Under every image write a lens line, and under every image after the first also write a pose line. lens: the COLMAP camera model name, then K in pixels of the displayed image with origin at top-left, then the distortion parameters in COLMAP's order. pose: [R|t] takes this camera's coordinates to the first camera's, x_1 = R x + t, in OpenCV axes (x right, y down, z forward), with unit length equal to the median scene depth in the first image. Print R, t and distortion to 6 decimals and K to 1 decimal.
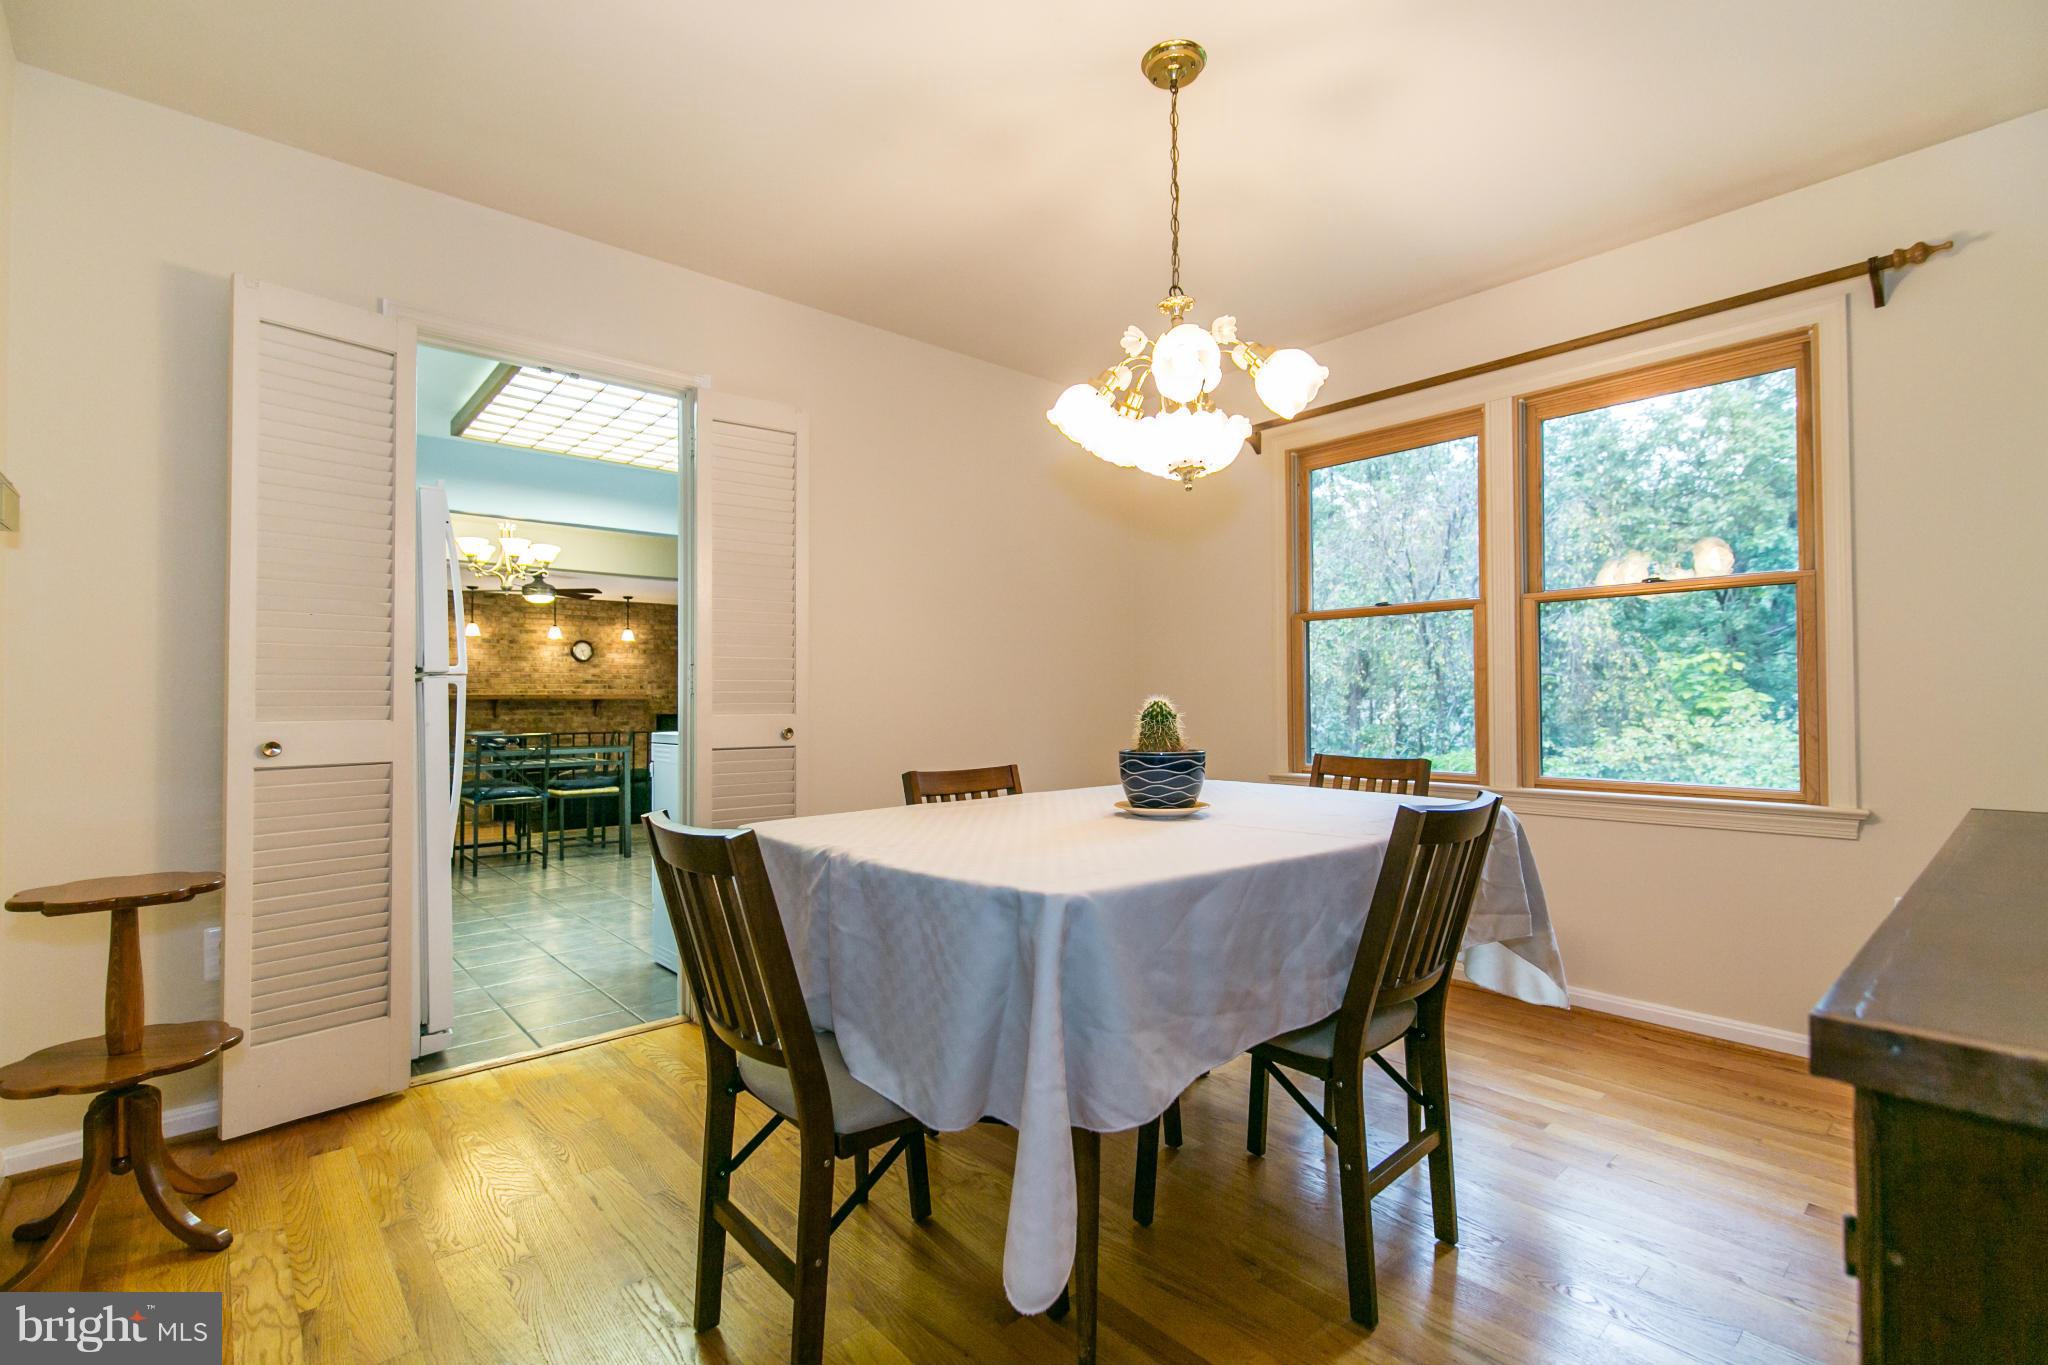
lens RADIAL K [[923.8, 0, 1024.0], [0, 923.8, 682.5], [0, 0, 1]] dist [0.001208, -0.000008]
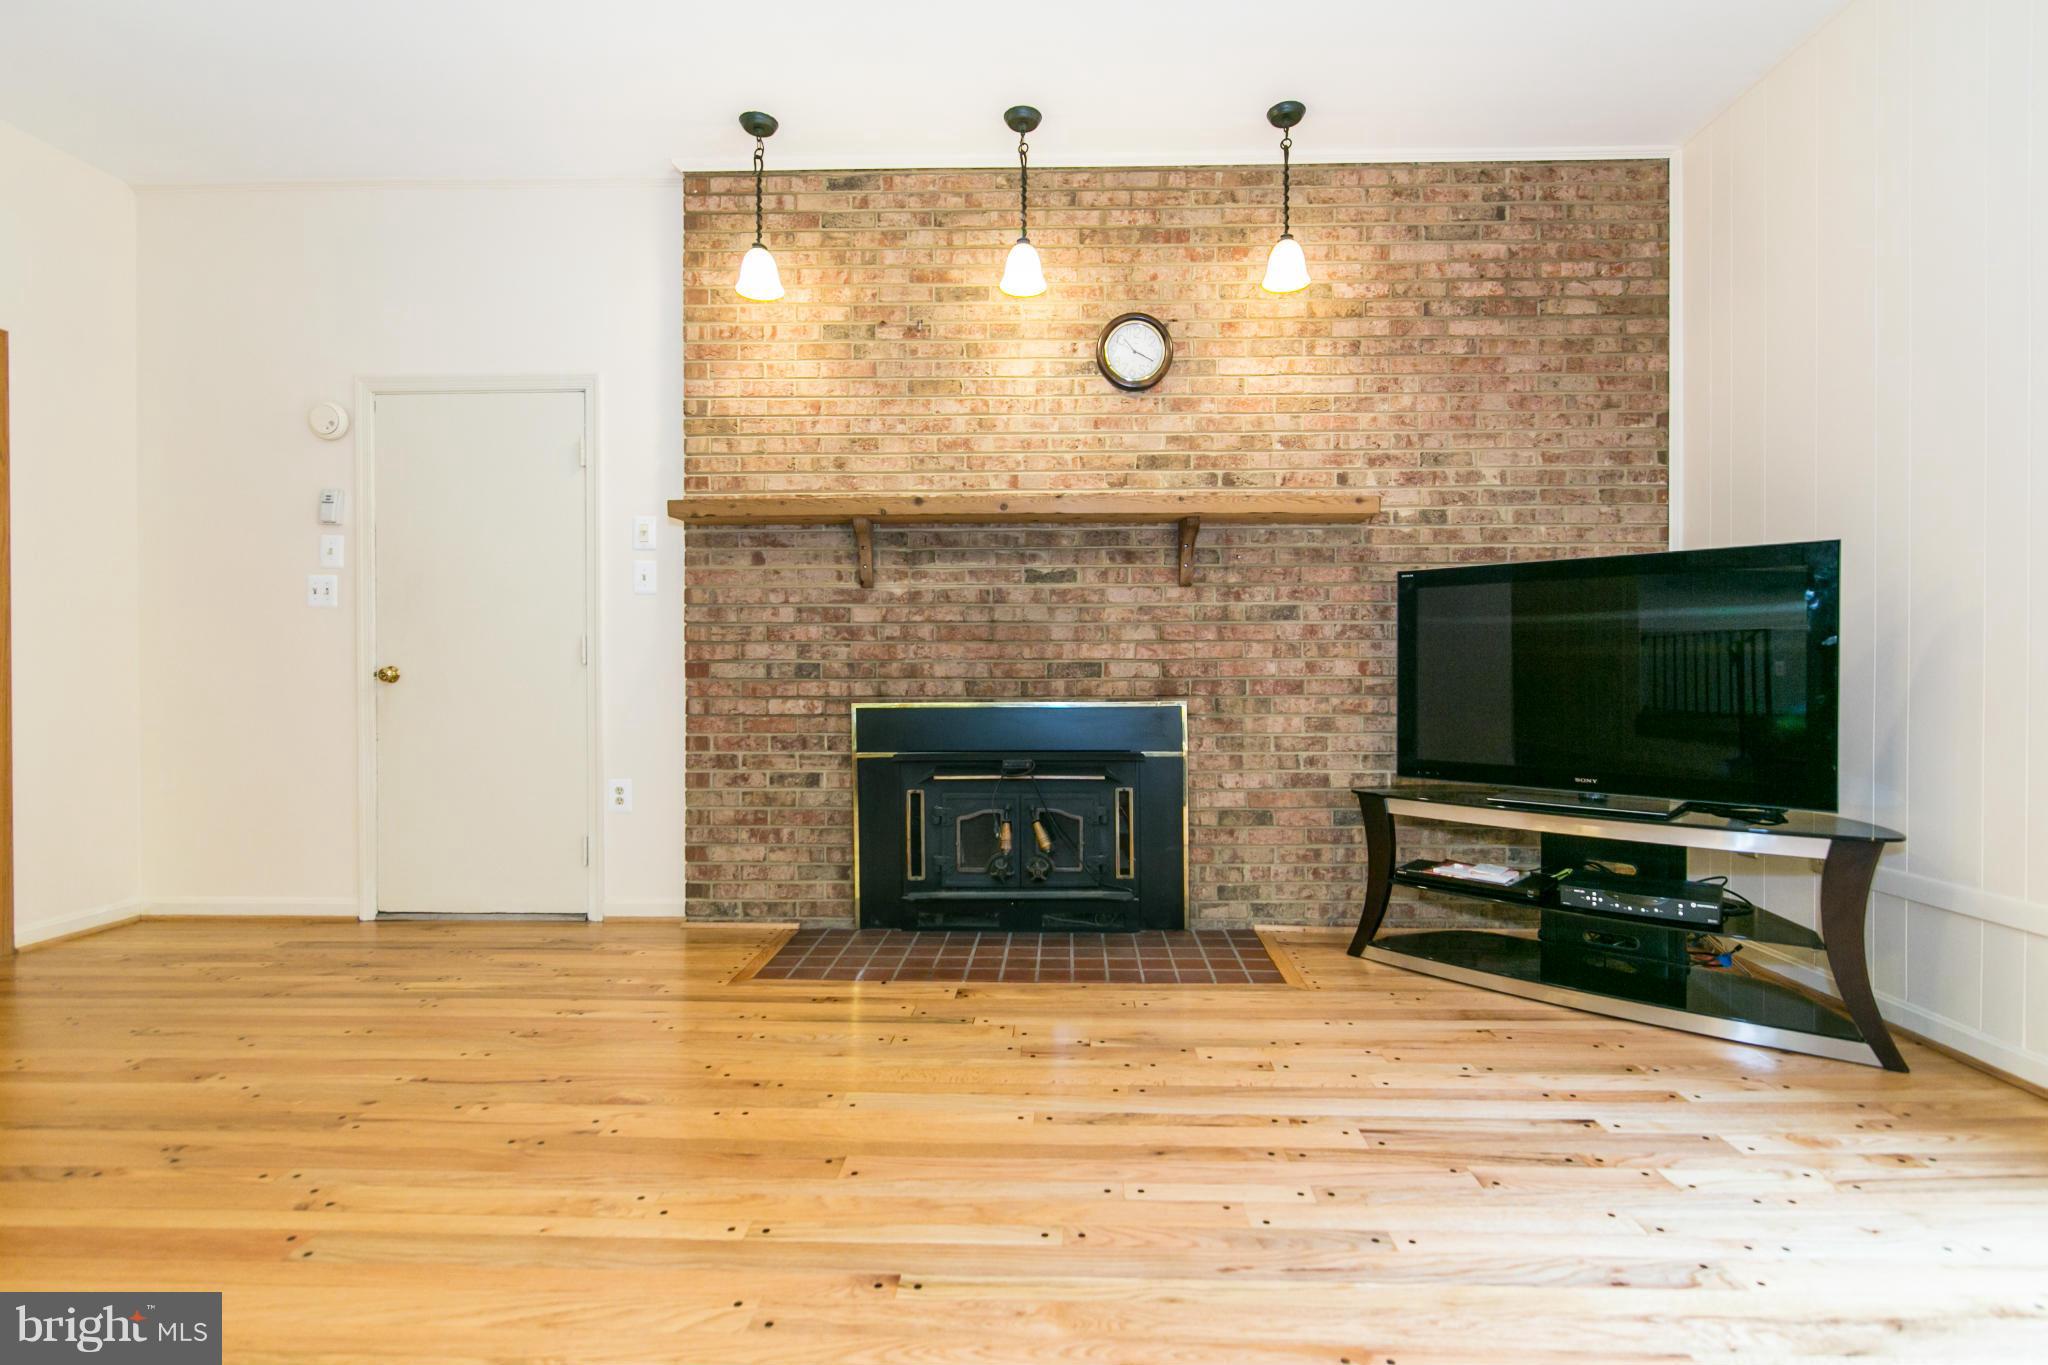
lens RADIAL K [[923.8, 0, 1024.0], [0, 923.8, 682.5], [0, 0, 1]] dist [0.001208, -0.000008]
pose [[0.728590, 0.006215, -0.684922, -0.312774], [0.011665, 0.999701, 0.021481, 0.060494], [0.684851, -0.023640, 0.728300, 0.777954]]
